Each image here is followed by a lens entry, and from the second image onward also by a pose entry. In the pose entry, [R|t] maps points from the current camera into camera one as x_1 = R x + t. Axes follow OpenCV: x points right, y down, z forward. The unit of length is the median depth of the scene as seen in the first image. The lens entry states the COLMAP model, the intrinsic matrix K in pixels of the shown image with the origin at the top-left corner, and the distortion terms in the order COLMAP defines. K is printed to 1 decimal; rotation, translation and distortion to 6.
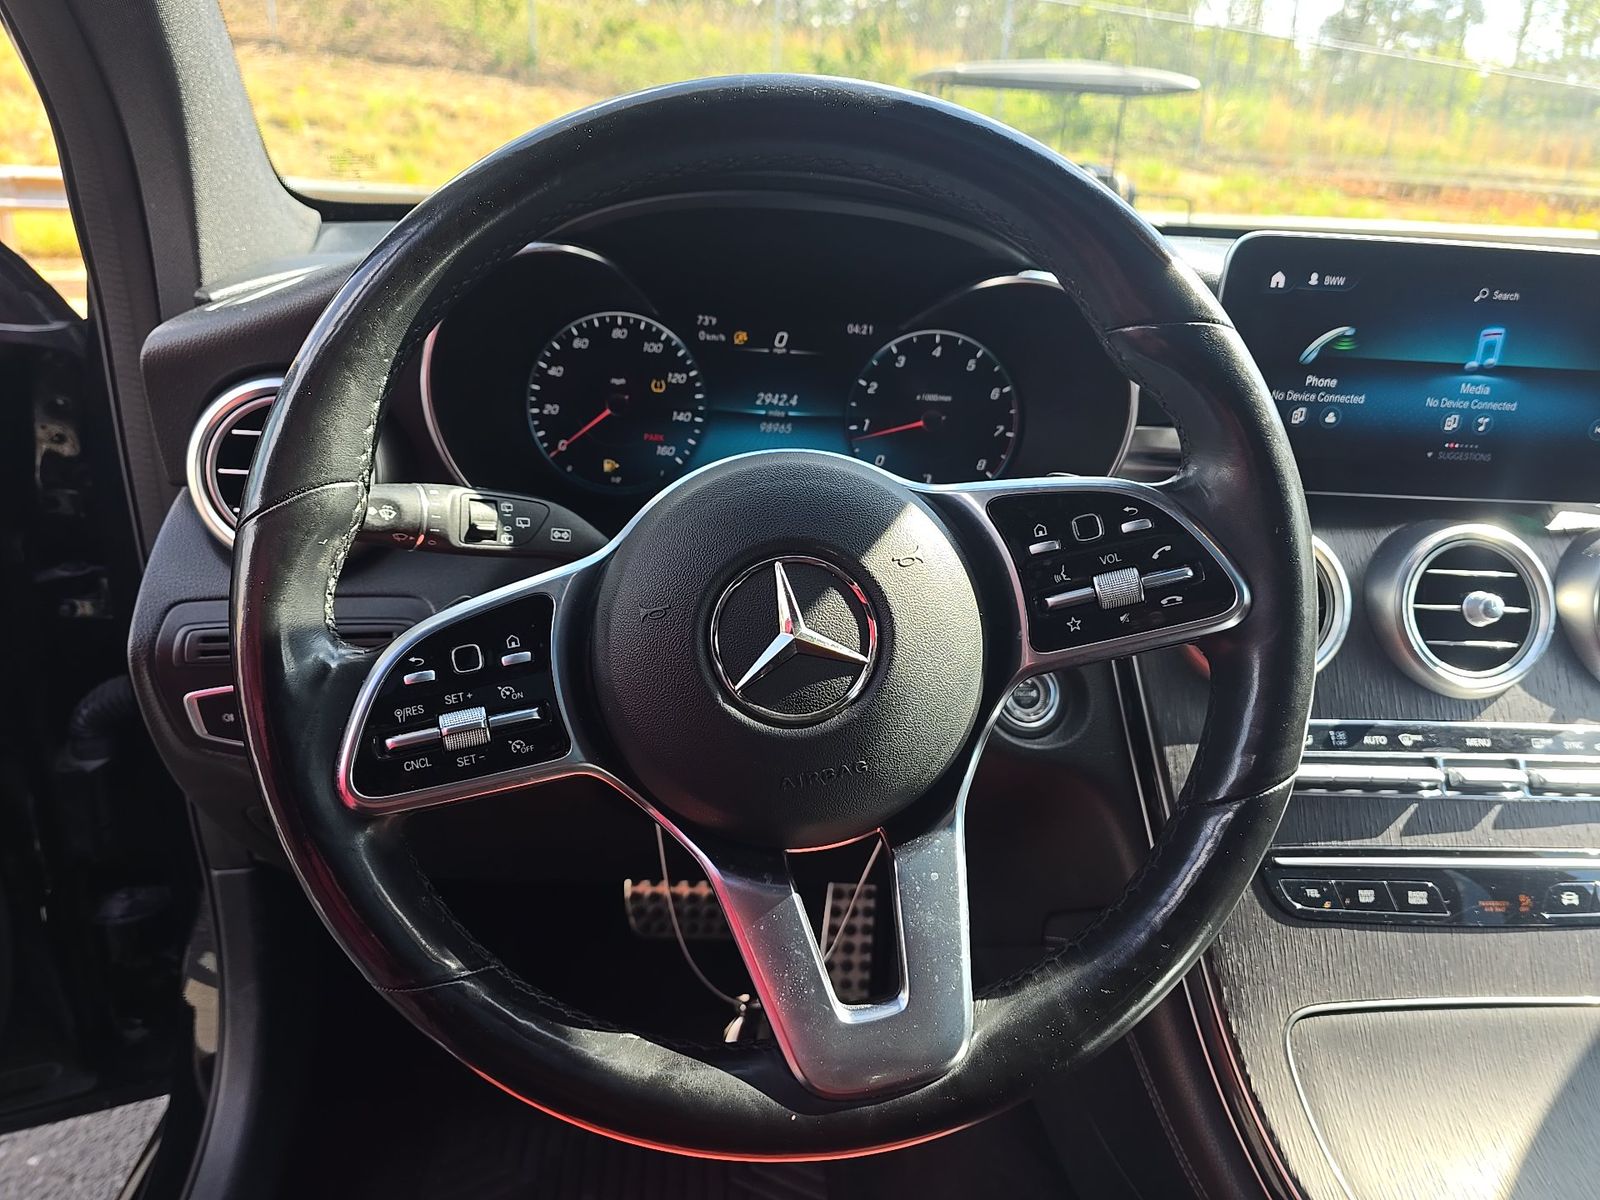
lens RADIAL K [[1065.9, 0, 805.6], [0, 1065.9, 600.3], [0, 0, 1]] dist [0.021720, -0.027811]
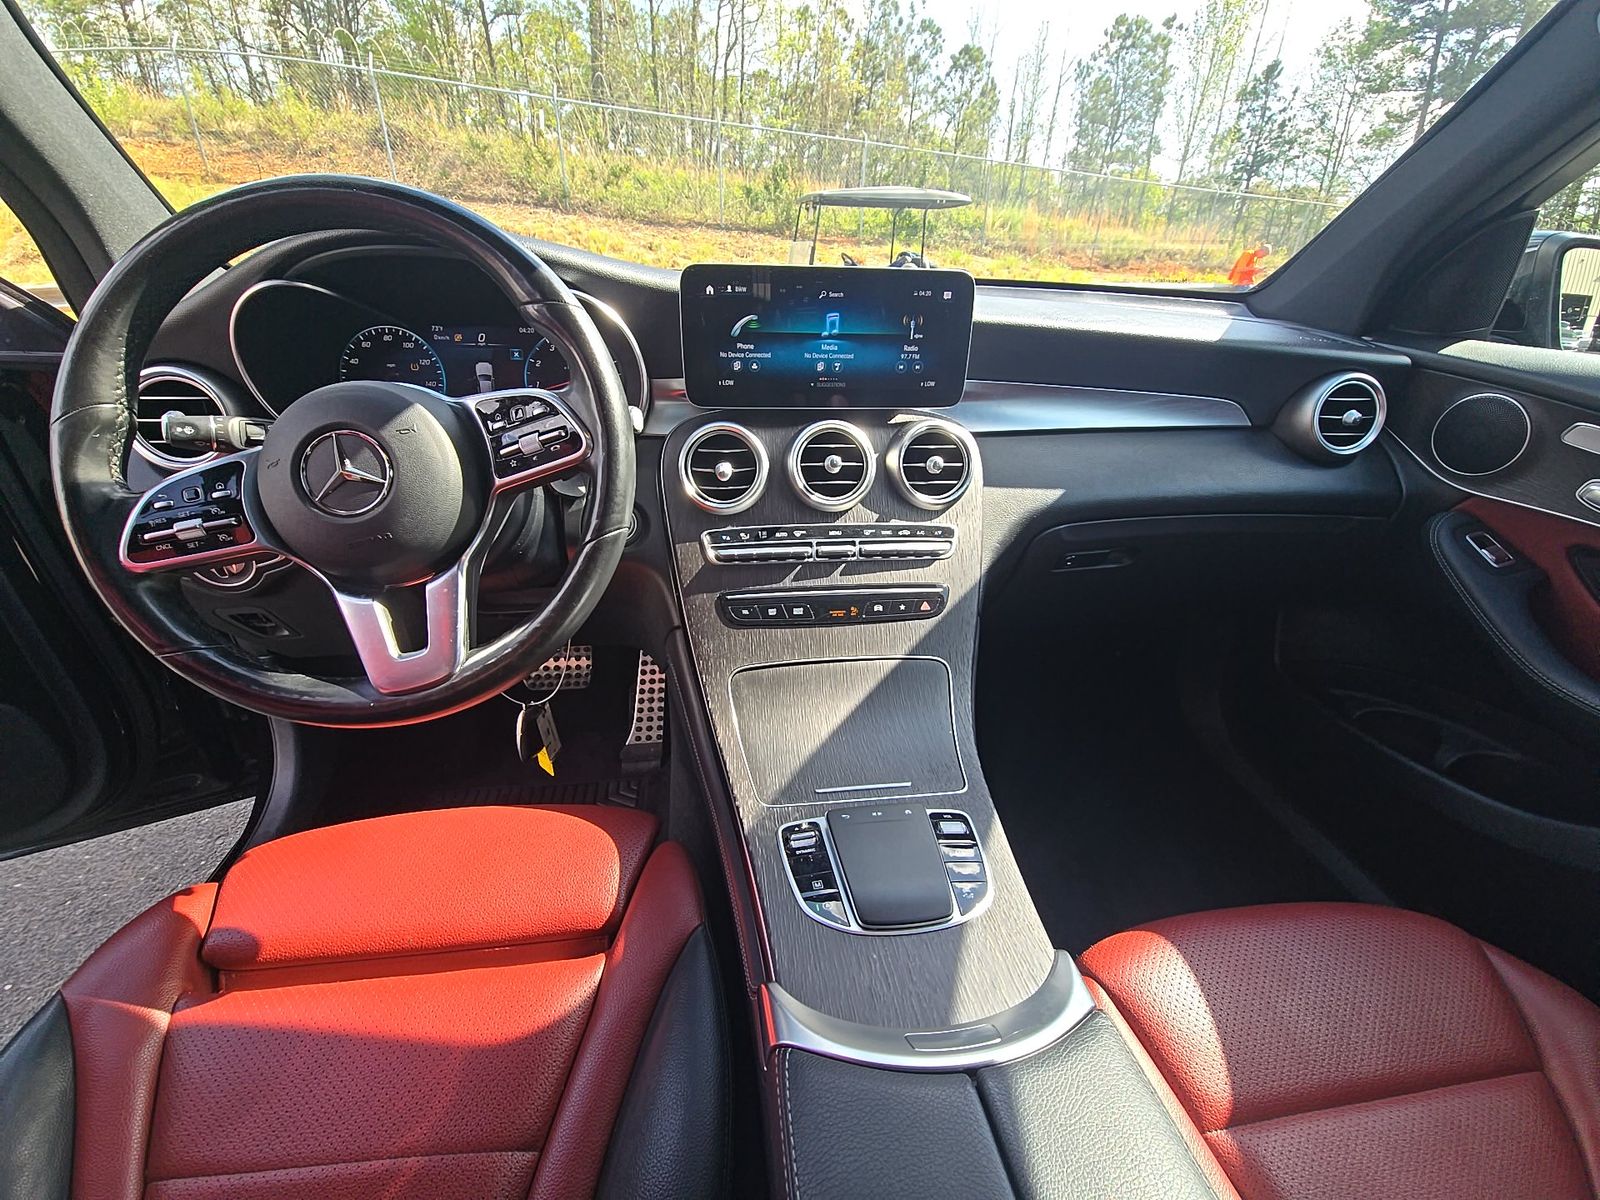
lens RADIAL K [[629.6, 0, 801.0], [0, 629.6, 598.3], [0, 0, 1]] dist [0.001403, -0.000211]
pose [[0.997285, -0.058779, 0.044356, 0.497530], [0.053714, 0.992718, 0.107824, 0.121088], [-0.050371, -0.105149, 0.993180, -0.153732]]
